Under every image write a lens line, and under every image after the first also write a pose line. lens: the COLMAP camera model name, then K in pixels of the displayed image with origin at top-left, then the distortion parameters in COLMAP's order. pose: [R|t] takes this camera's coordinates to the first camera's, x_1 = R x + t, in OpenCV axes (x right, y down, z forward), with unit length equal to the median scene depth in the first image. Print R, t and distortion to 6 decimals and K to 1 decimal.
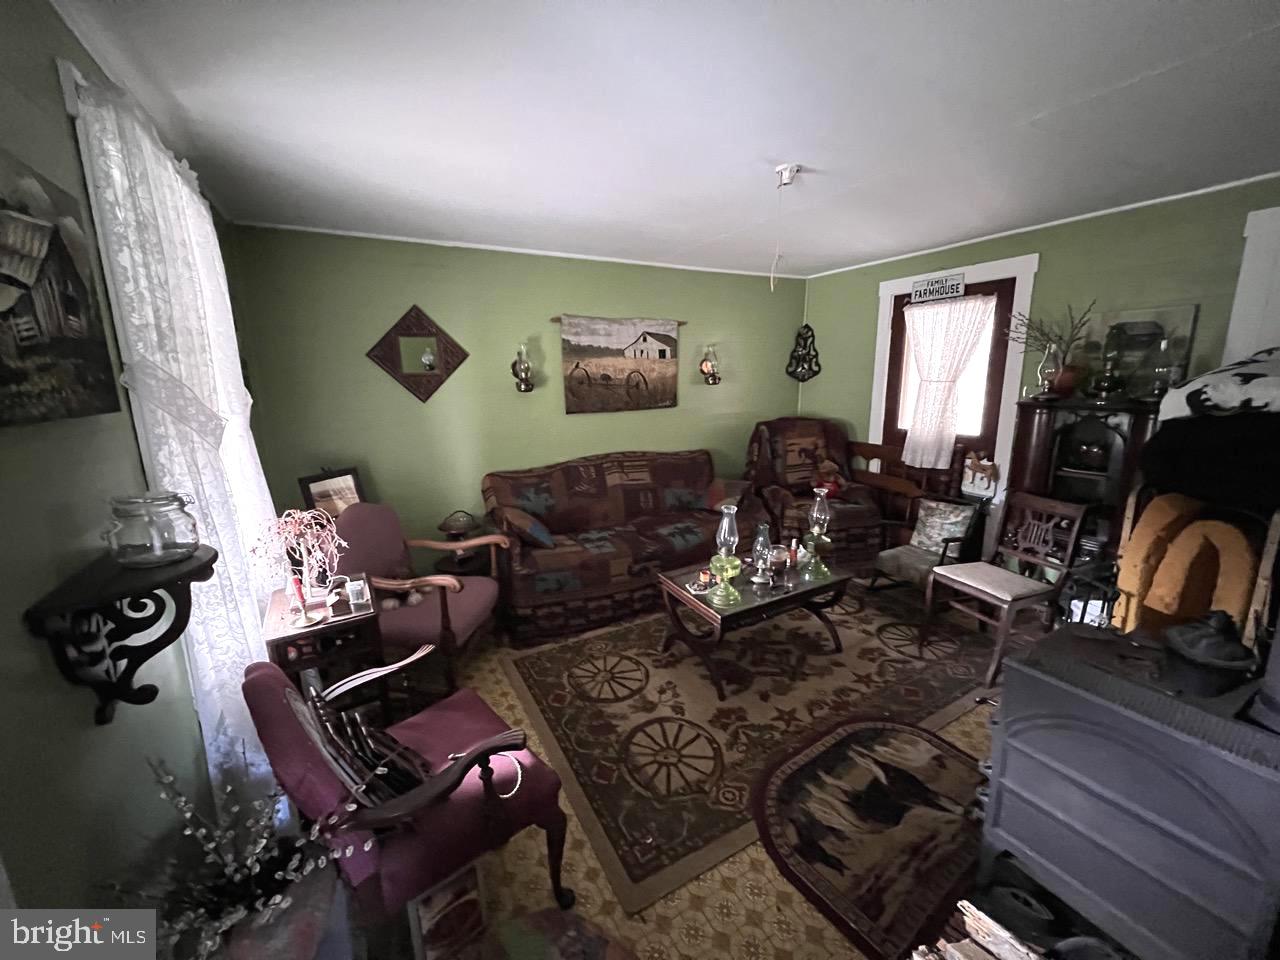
lens RADIAL K [[510.8, 0, 640.5], [0, 510.8, 475.5], [0, 0, 1]] dist [0.000502, -0.000028]
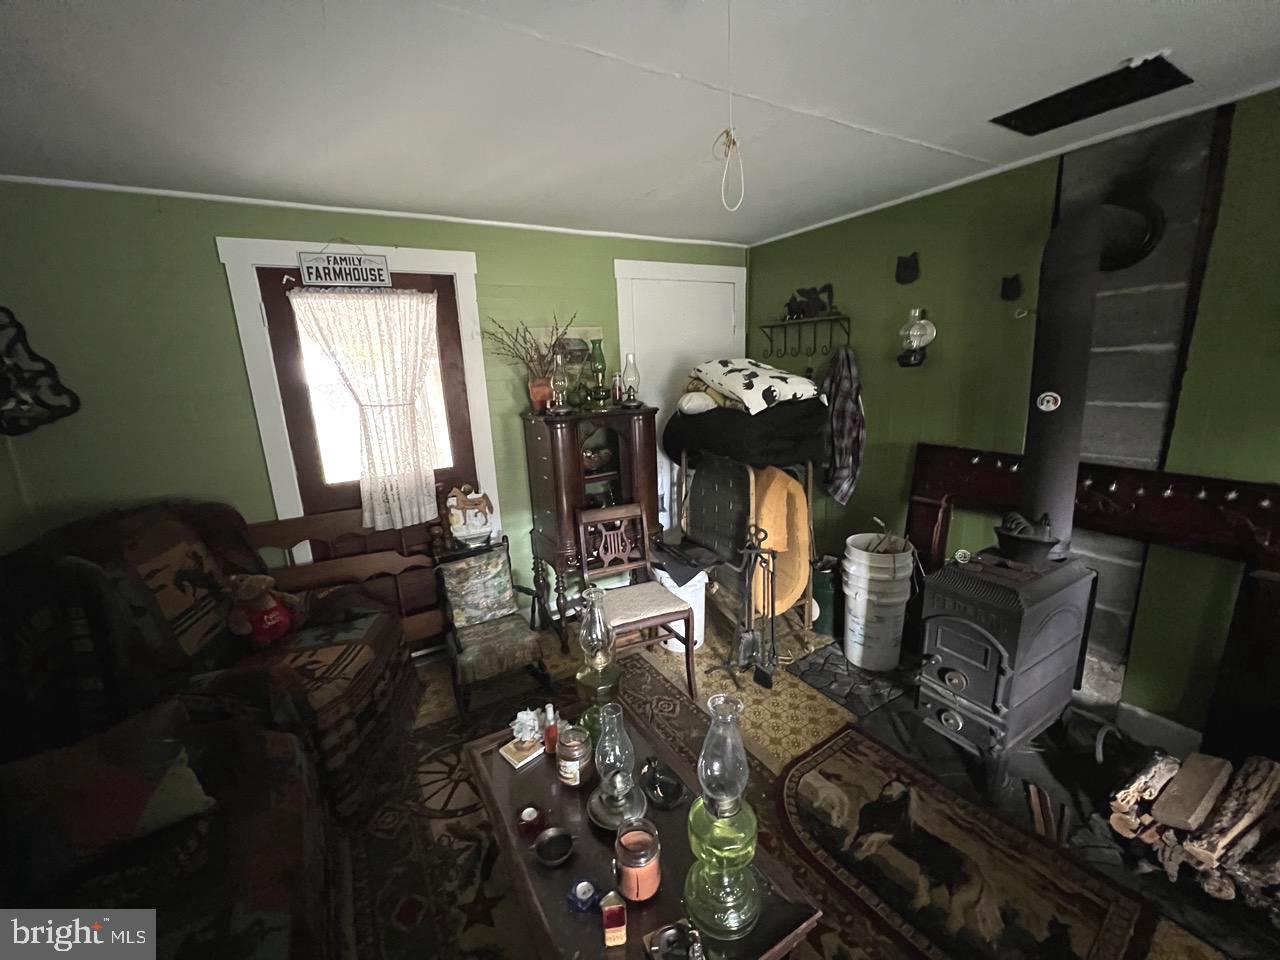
lens RADIAL K [[510.8, 0, 636.1], [0, 510.8, 481.4], [0, 0, 1]] dist [0.000502, -0.000028]
pose [[-0.015003, -0.204339, 0.978785, -0.146006], [0.240972, 0.949304, 0.201878, -0.153405], [-0.970416, 0.238888, 0.034997, 0.707890]]
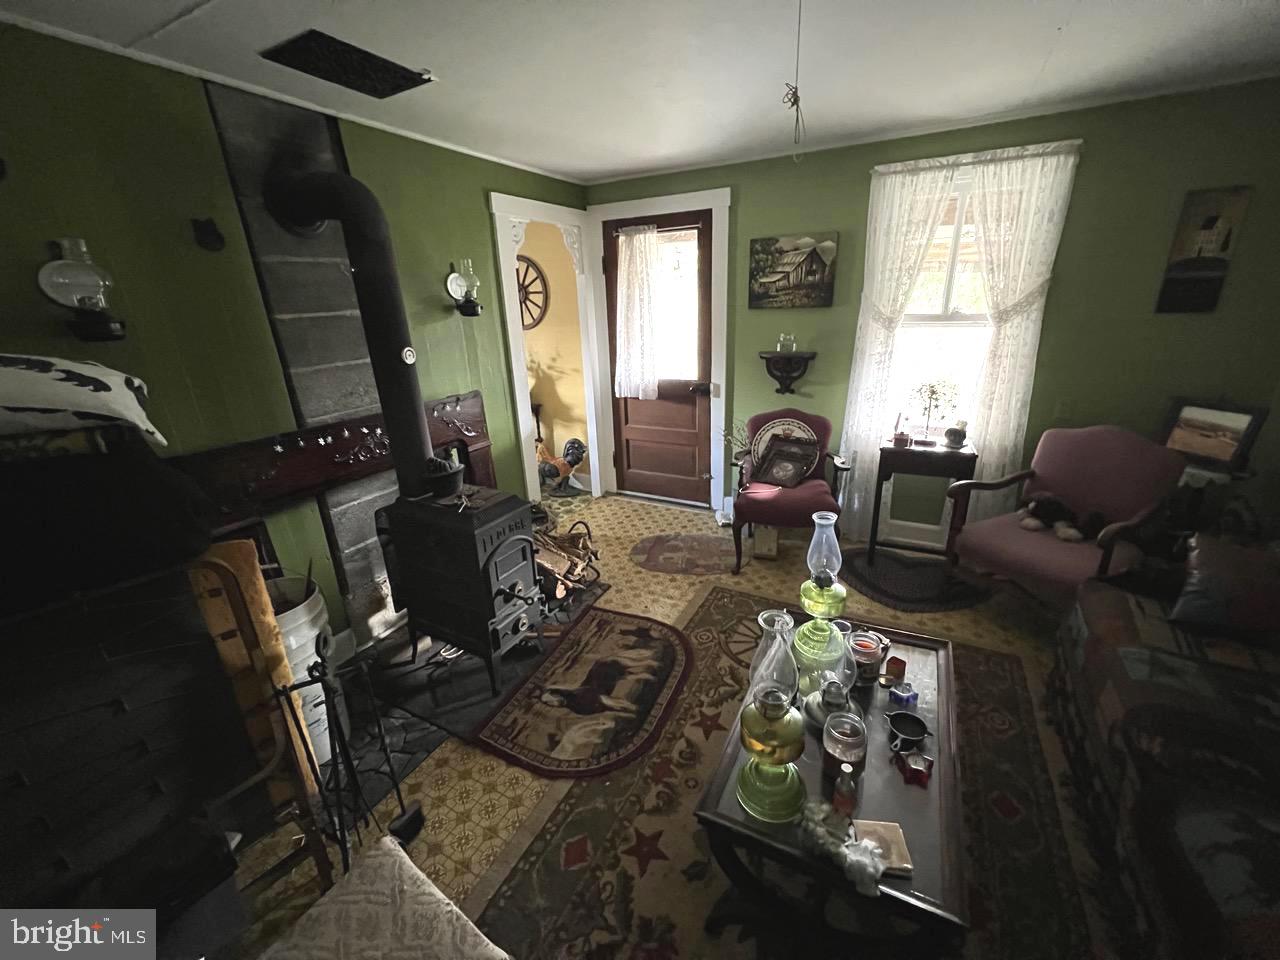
lens RADIAL K [[510.8, 0, 640.5], [0, 510.8, 482.6], [0, 0, 1]] dist [0.000502, -0.000028]
pose [[-0.840303, 0.229766, -0.491018, 0.479020], [-0.051269, 0.868000, 0.493910, -0.200760], [0.539687, 0.440209, -0.717603, 0.926361]]
